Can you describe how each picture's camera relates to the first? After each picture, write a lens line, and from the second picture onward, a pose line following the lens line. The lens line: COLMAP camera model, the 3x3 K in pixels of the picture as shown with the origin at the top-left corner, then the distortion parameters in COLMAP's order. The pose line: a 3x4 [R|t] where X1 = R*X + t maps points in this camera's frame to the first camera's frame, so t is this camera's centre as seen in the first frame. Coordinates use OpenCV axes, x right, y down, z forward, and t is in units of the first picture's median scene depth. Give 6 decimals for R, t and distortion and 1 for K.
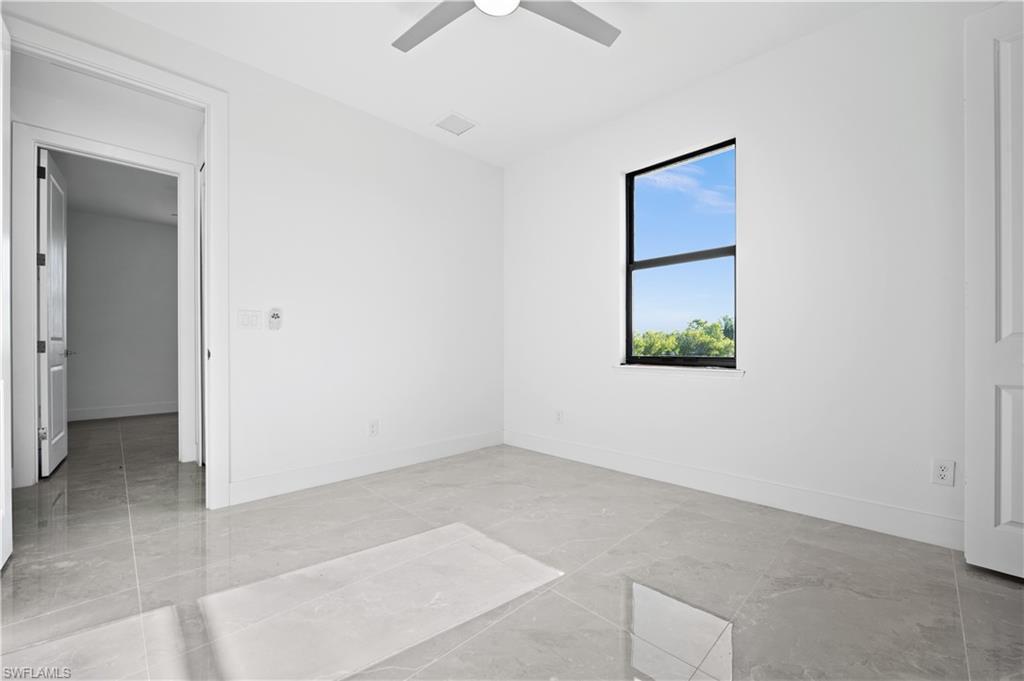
lens RADIAL K [[407.6, 0, 514.9], [0, 407.6, 342.5], [0, 0, 1]] dist [0.001752, 0.000189]
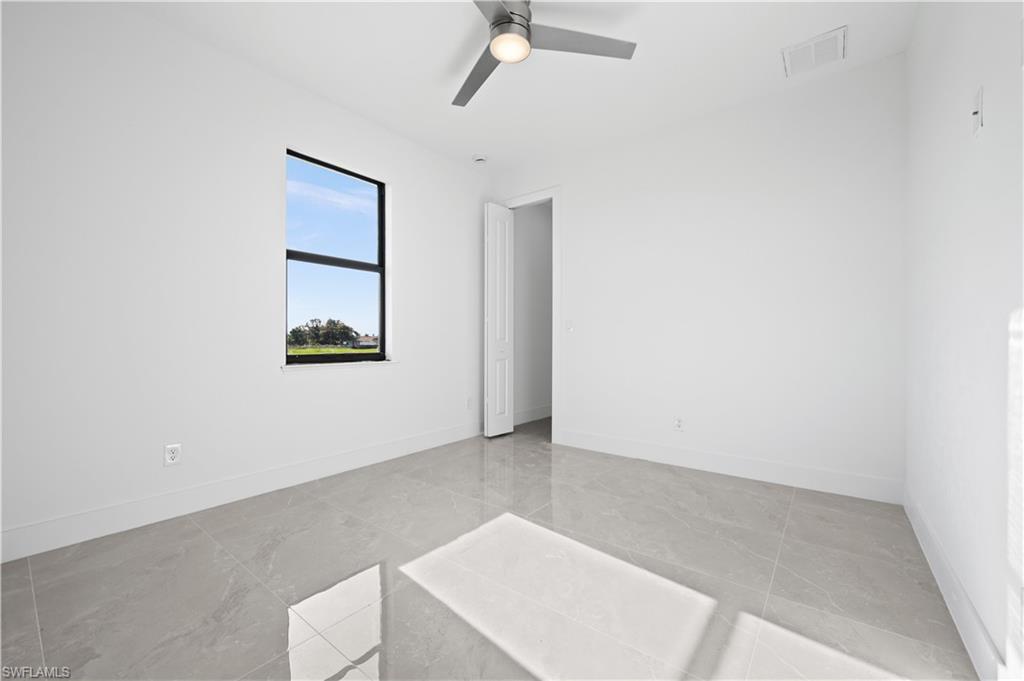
lens RADIAL K [[407.6, 0, 513.3], [0, 407.6, 343.7], [0, 0, 1]] dist [0.001752, 0.000189]
pose [[-0.107649, -0.000263, 0.994189, -0.860936], [-0.001271, 0.999999, 0.000127, 0.009442], [-0.994188, -0.001250, -0.107649, 0.796969]]
